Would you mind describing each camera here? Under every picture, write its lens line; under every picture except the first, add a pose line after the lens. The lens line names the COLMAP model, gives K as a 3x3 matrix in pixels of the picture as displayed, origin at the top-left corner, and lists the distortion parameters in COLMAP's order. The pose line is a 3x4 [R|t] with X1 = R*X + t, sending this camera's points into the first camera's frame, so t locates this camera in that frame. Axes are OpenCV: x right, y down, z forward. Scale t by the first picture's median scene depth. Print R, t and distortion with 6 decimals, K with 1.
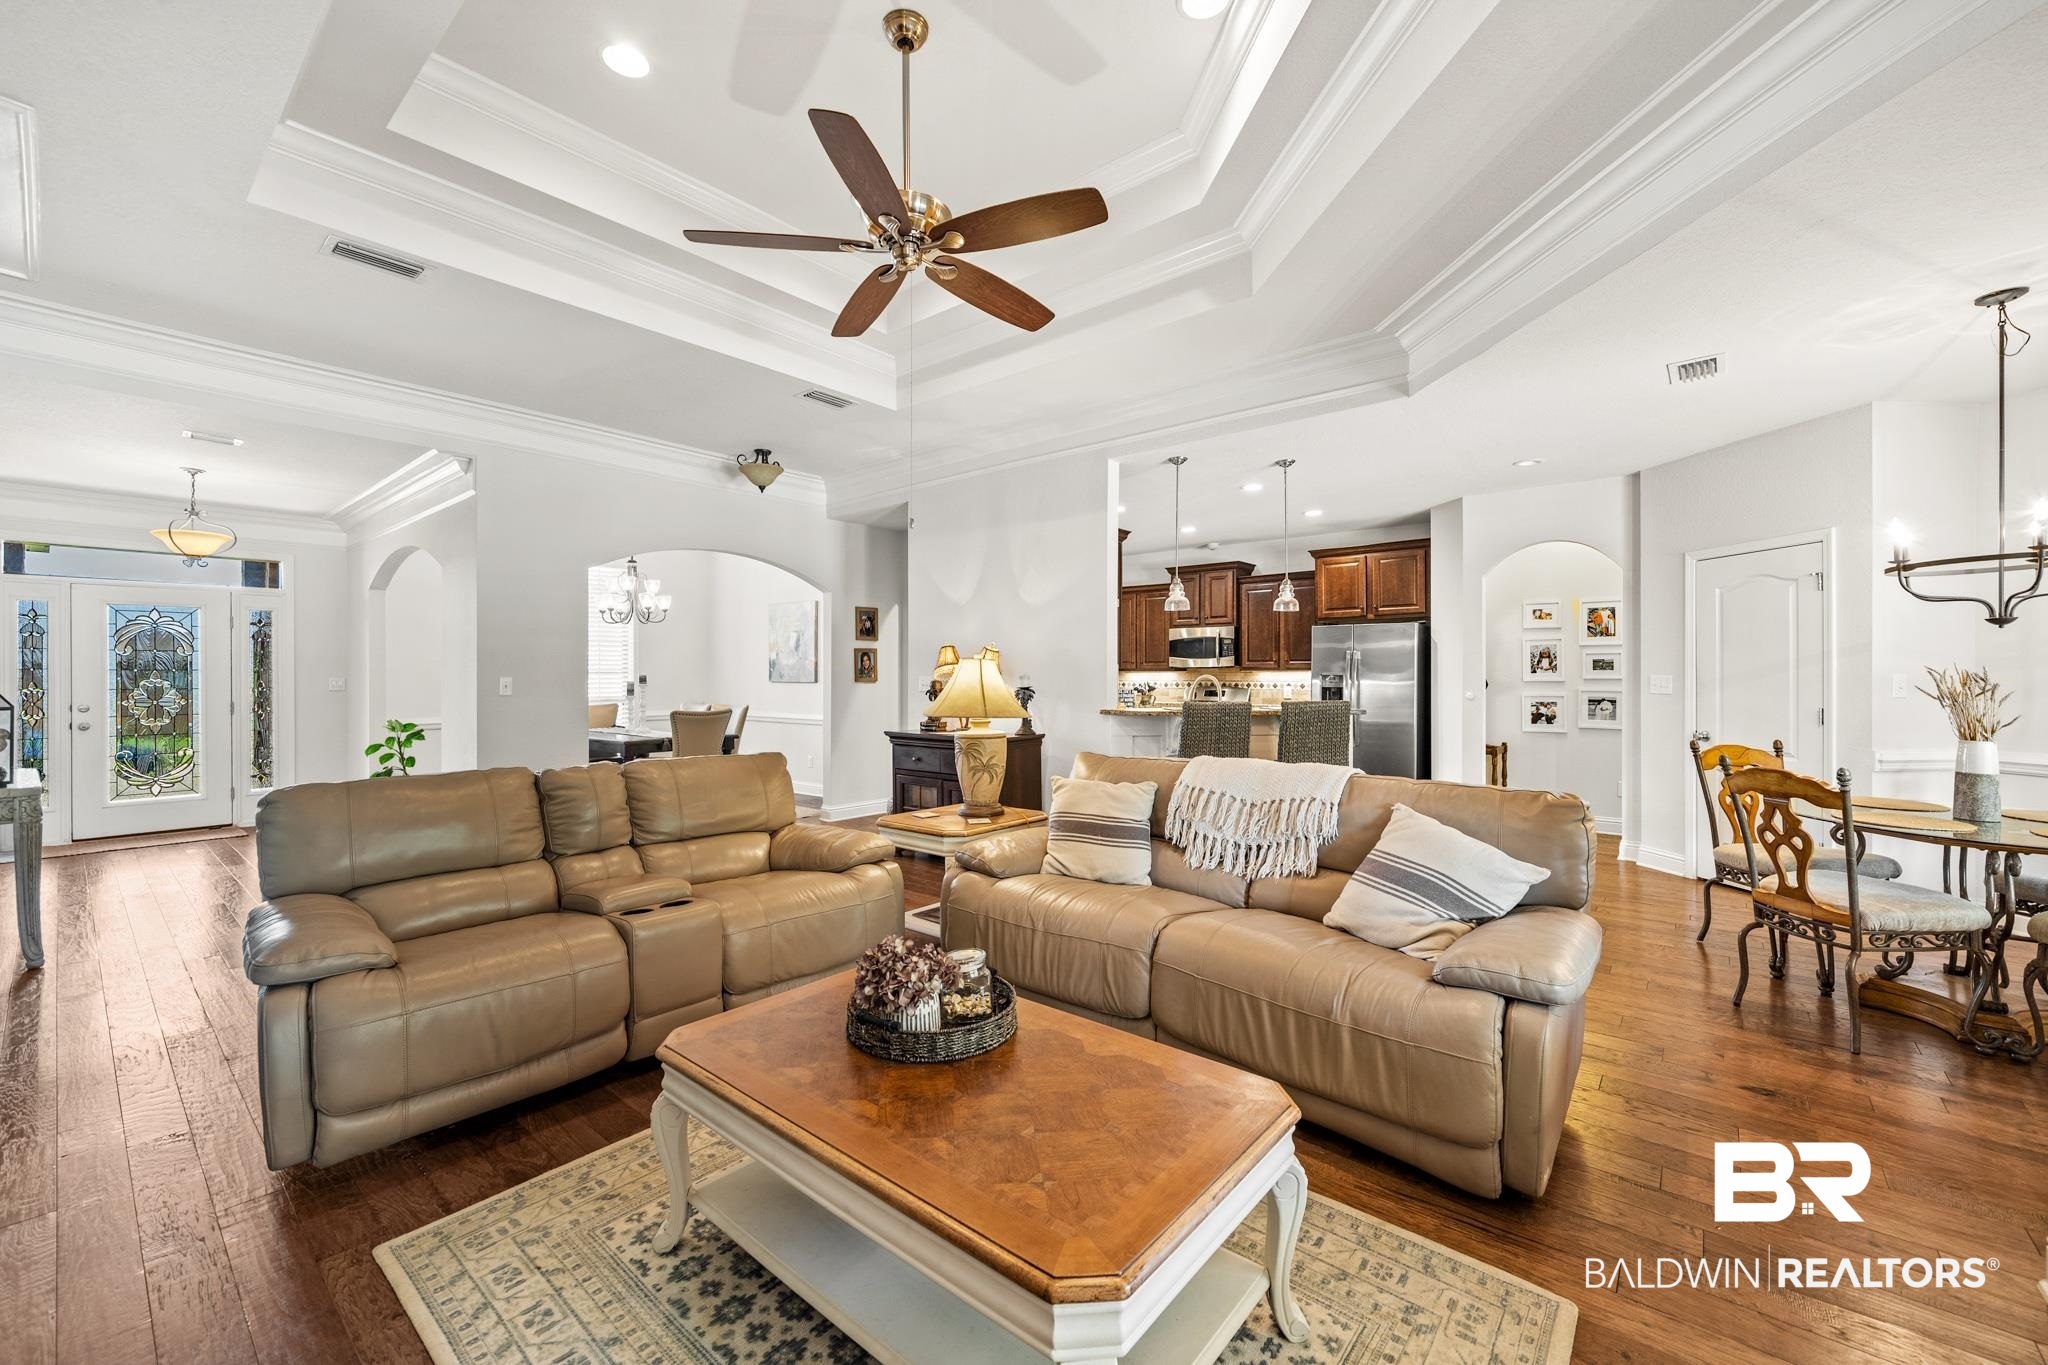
lens RADIAL K [[823.7, 0, 1019.2], [0, 823.7, 674.1], [0, 0, 1]] dist [-0.002018, -0.000394]
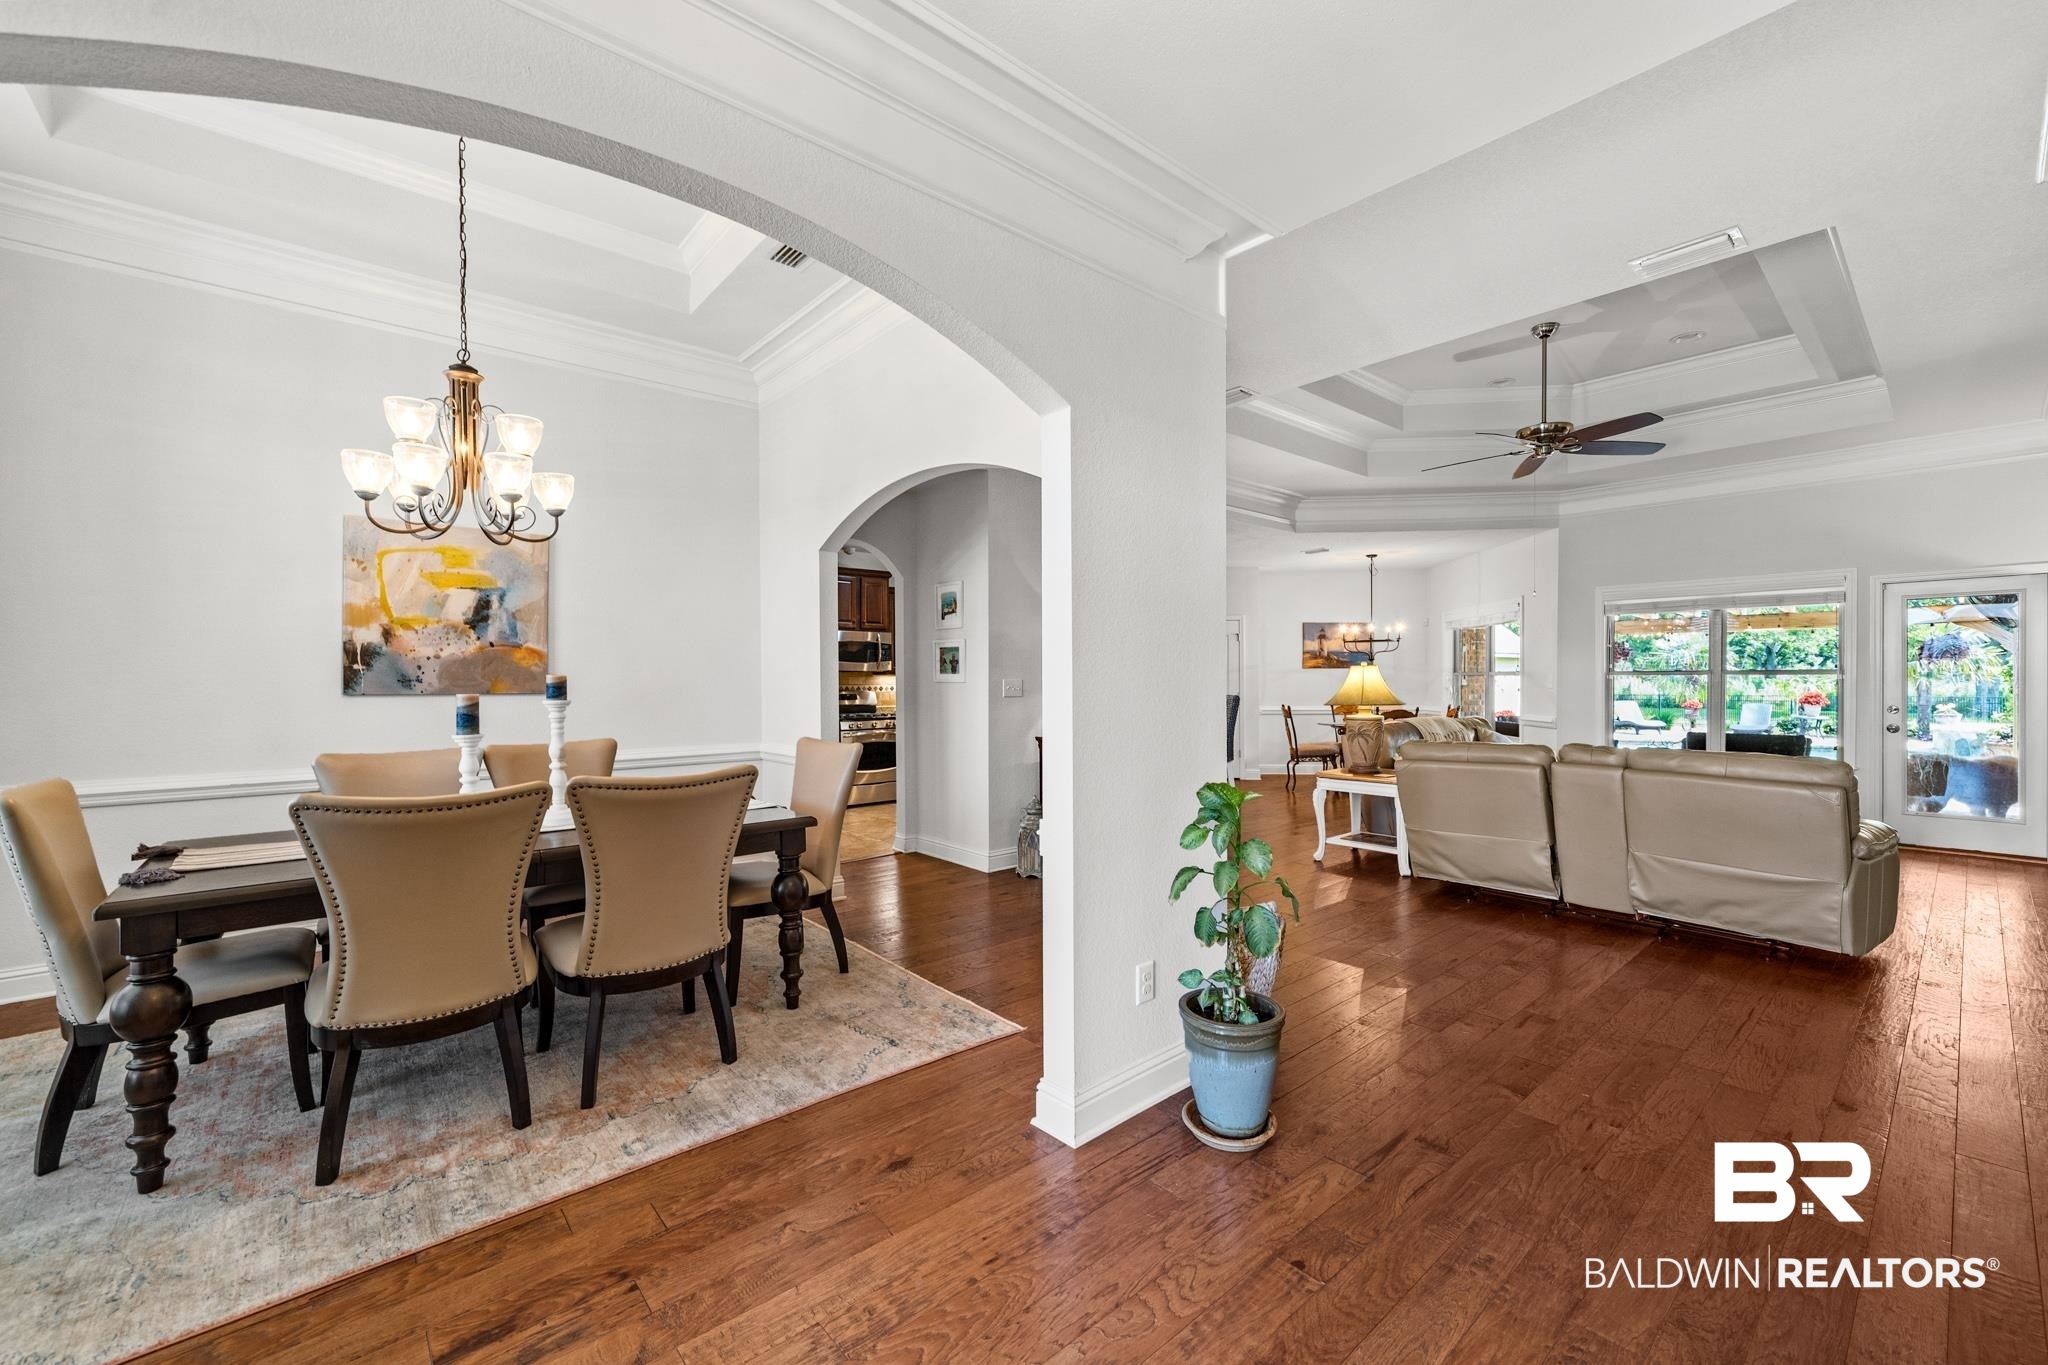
lens RADIAL K [[818.4, 0, 1025.6], [0, 818.4, 690.5], [0, 0, 1]] dist [-0.006107, -0.000122]
pose [[0.158818, -0.013908, 0.987210, -1.494836], [0.001589, 0.999903, 0.013831, 0.004531], [-0.987307, -0.000628, 0.158825, 1.295169]]
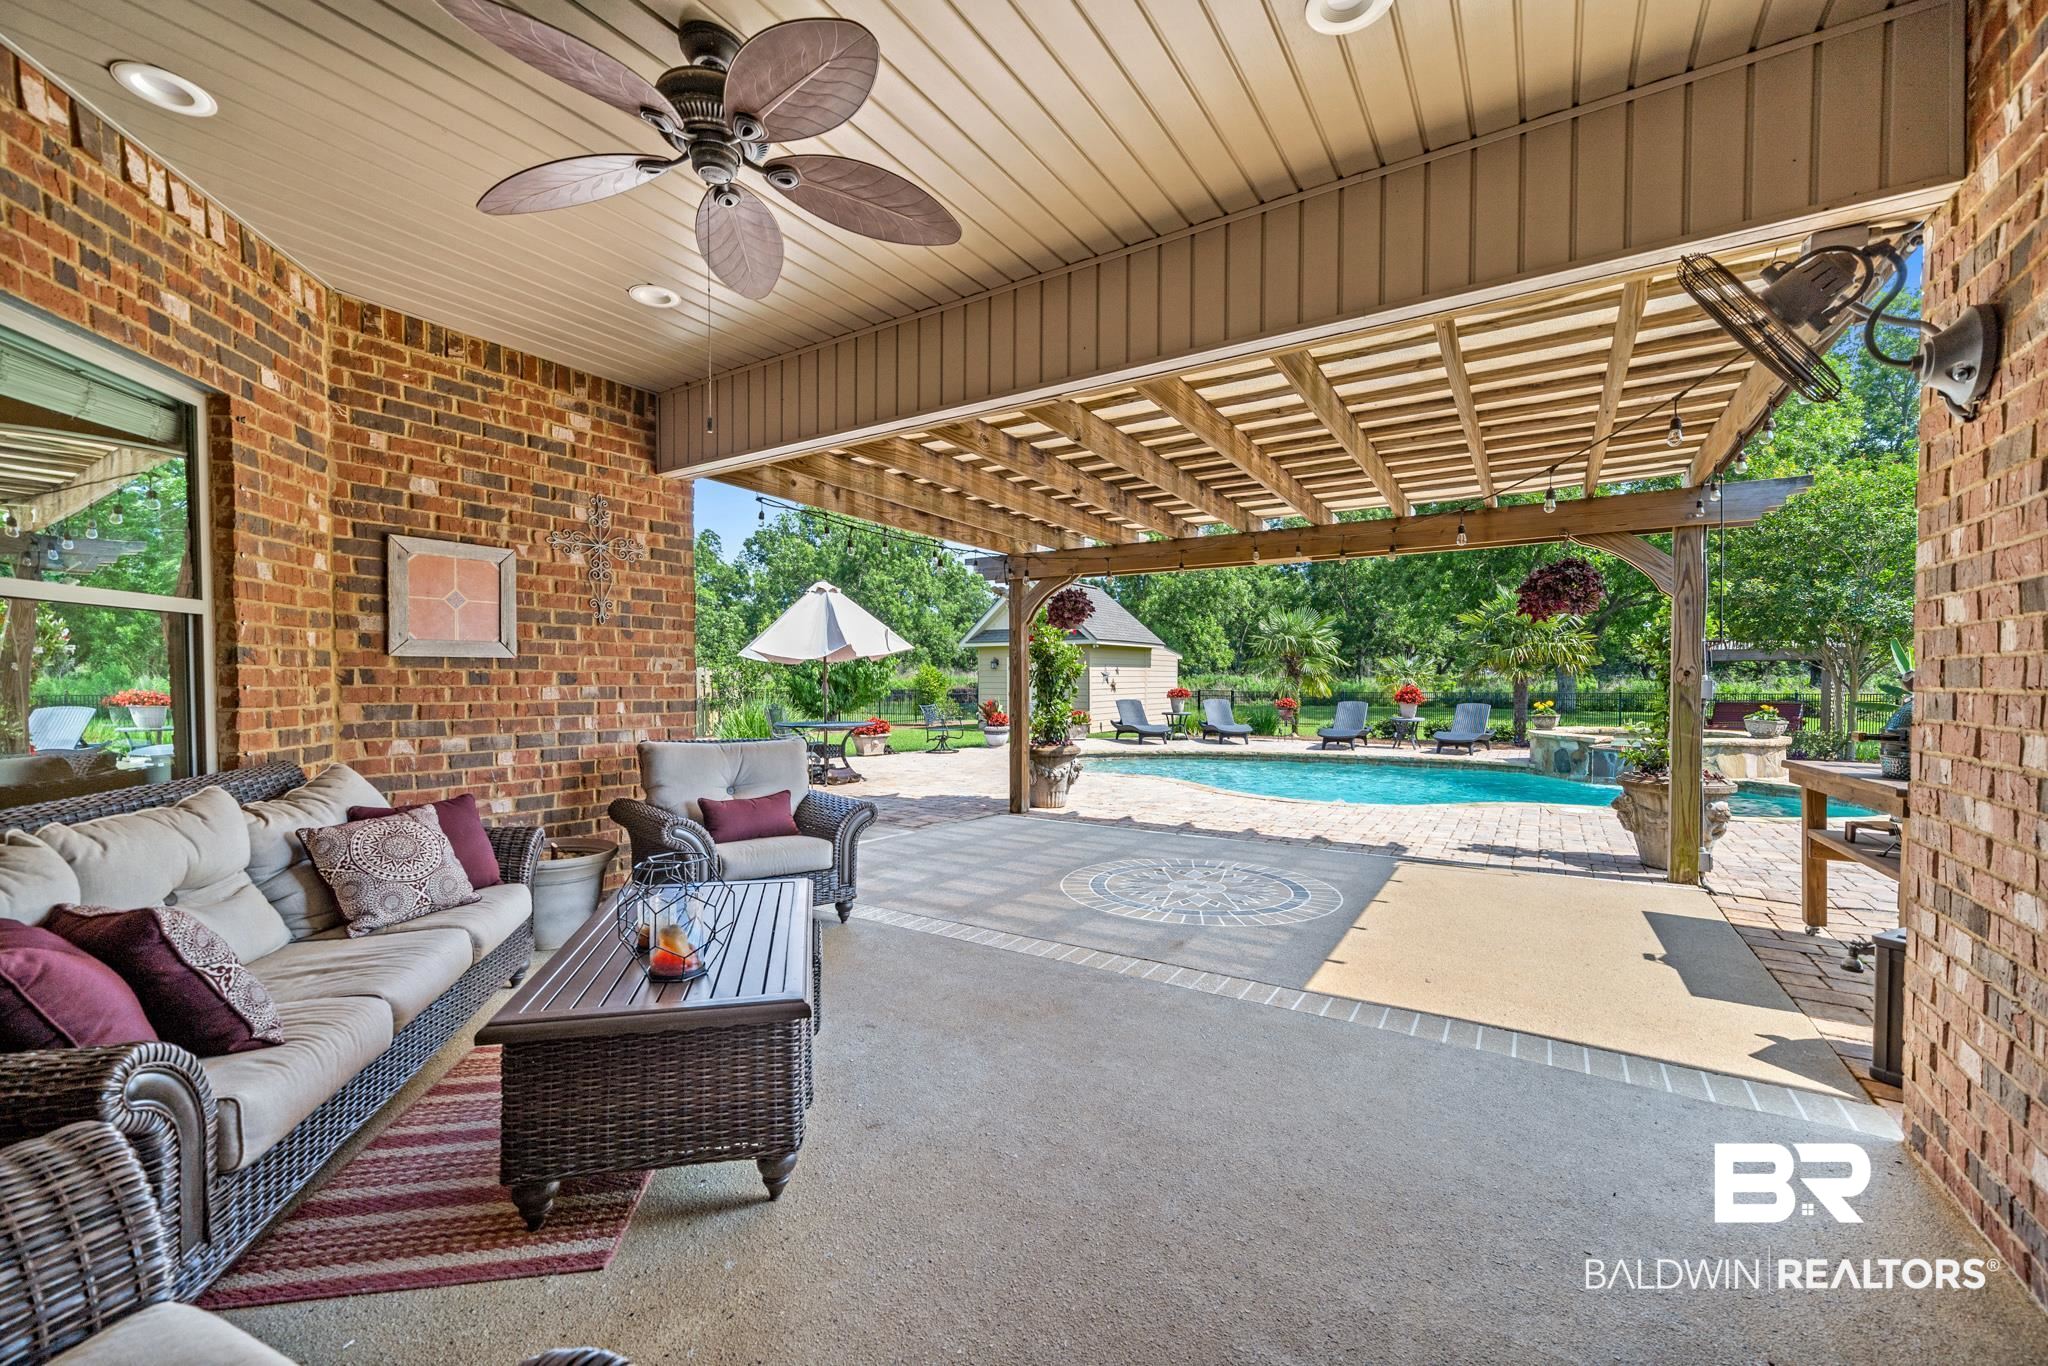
lens RADIAL K [[818.4, 0, 1025.6], [0, 818.4, 691.0], [0, 0, 1]] dist [-0.006107, -0.000122]
pose [[-0.135285, -0.014630, 0.990699, 0.342211], [-0.001617, 0.999893, 0.014545, 0.051454], [-0.990805, 0.000366, -0.135295, -0.158254]]
